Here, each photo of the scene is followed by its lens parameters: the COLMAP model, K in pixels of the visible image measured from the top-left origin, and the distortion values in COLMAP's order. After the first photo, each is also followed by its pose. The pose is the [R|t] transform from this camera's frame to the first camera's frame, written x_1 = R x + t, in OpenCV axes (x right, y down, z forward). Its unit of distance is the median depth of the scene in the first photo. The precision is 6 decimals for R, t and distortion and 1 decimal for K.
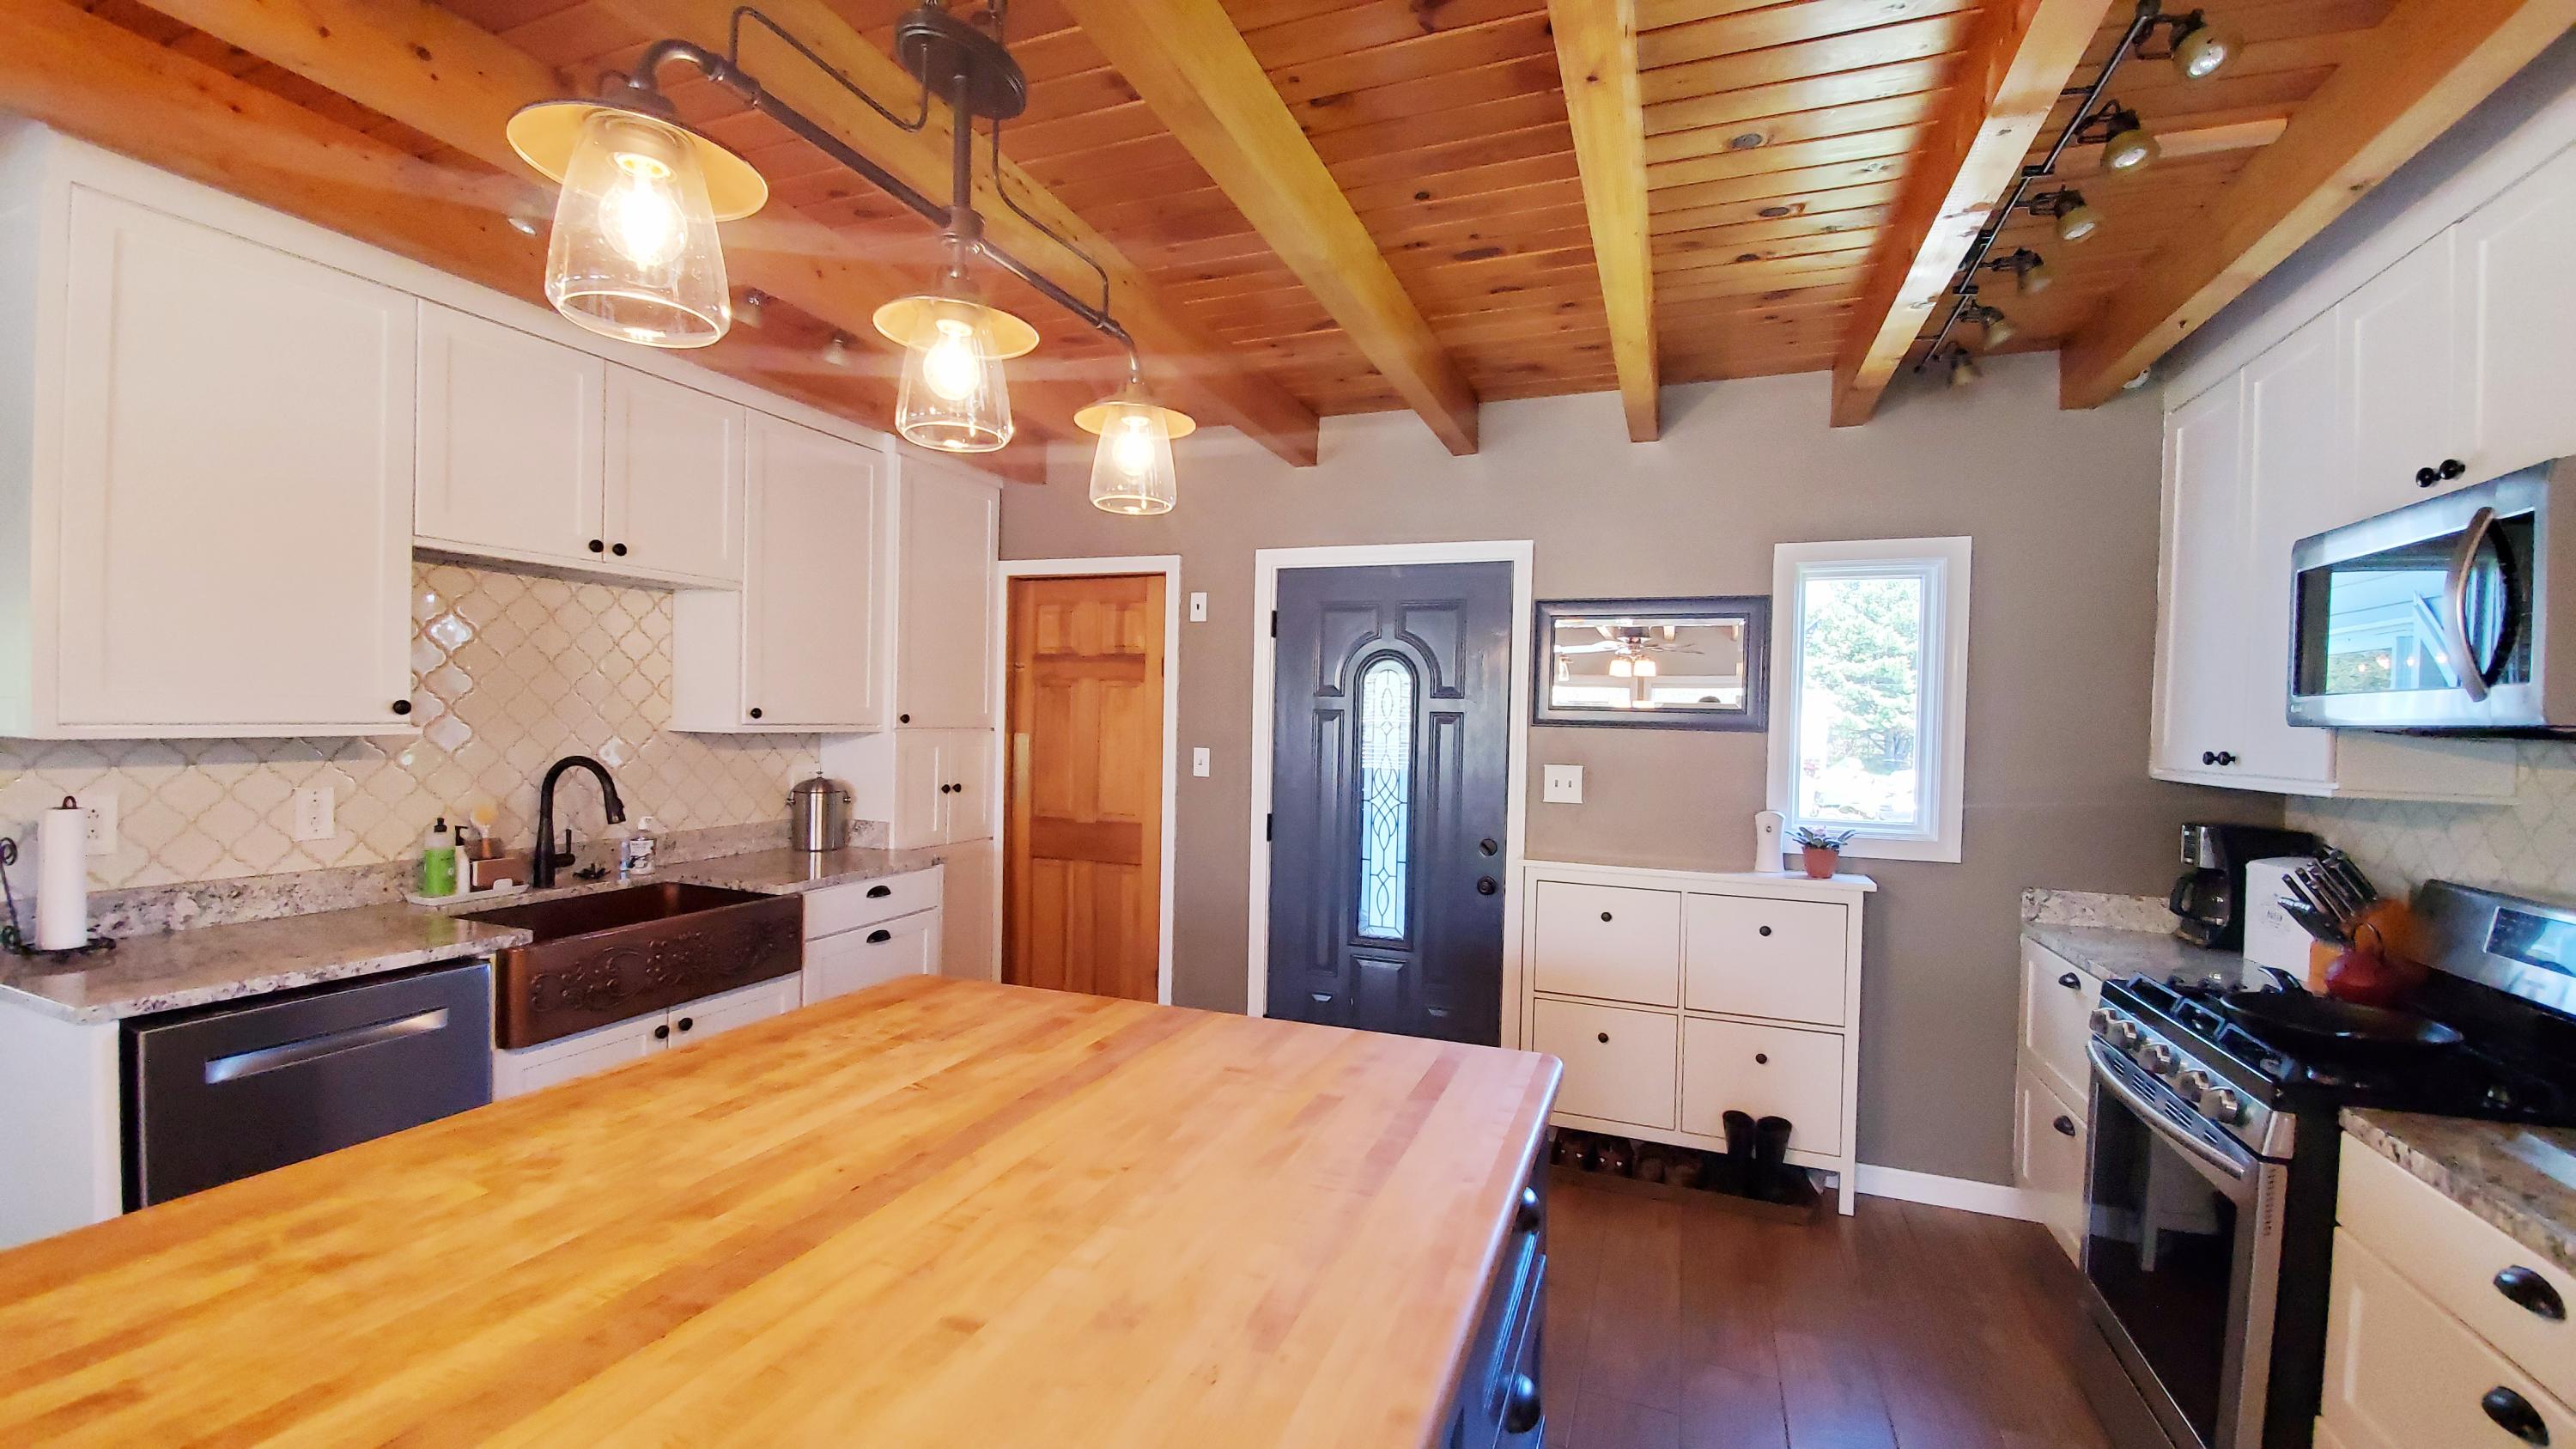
lens RADIAL K [[1016.1, 0, 1289.5], [0, 1016.1, 739.4], [0, 0, 1]] dist [-0.001539, -0.000603]
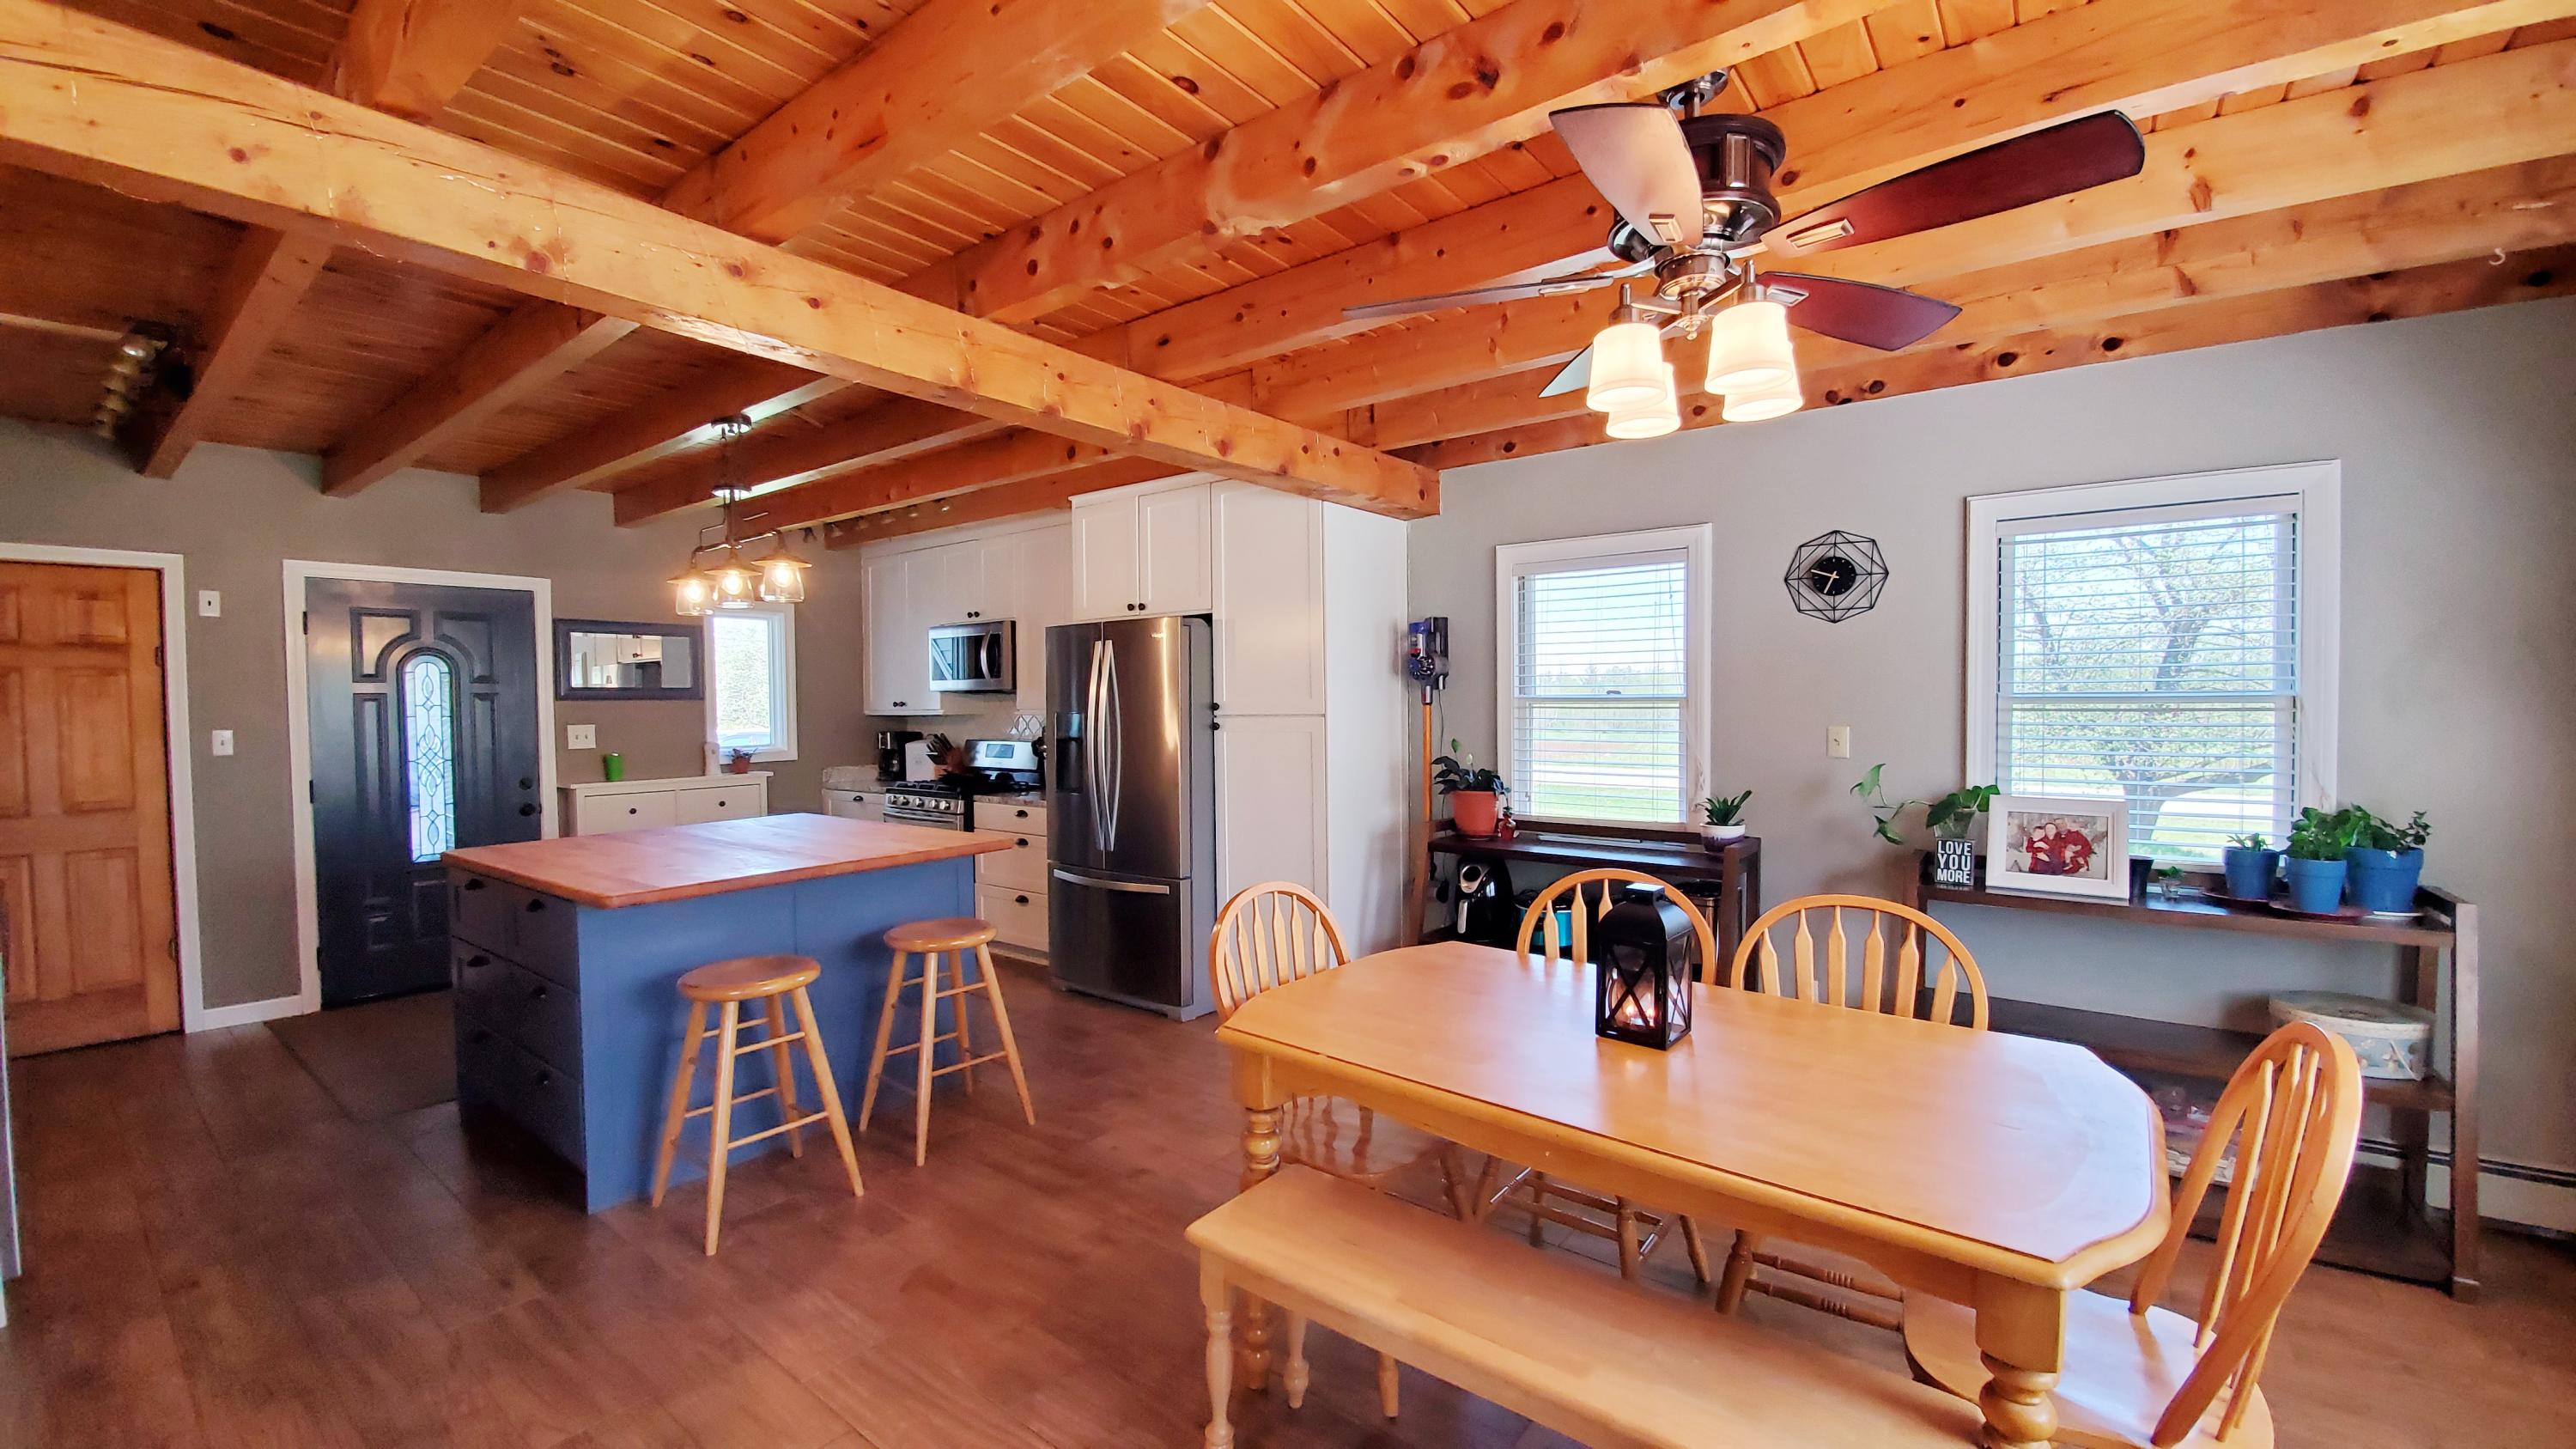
lens RADIAL K [[1016.1, 0, 1290.6], [0, 1016.1, 726.2], [0, 0, 1]] dist [-0.001539, -0.000603]
pose [[0.284923, -0.053256, 0.957070, -0.881316], [0.032760, 0.998413, 0.045804, -0.008801], [-0.957990, 0.018303, 0.286215, -0.484820]]
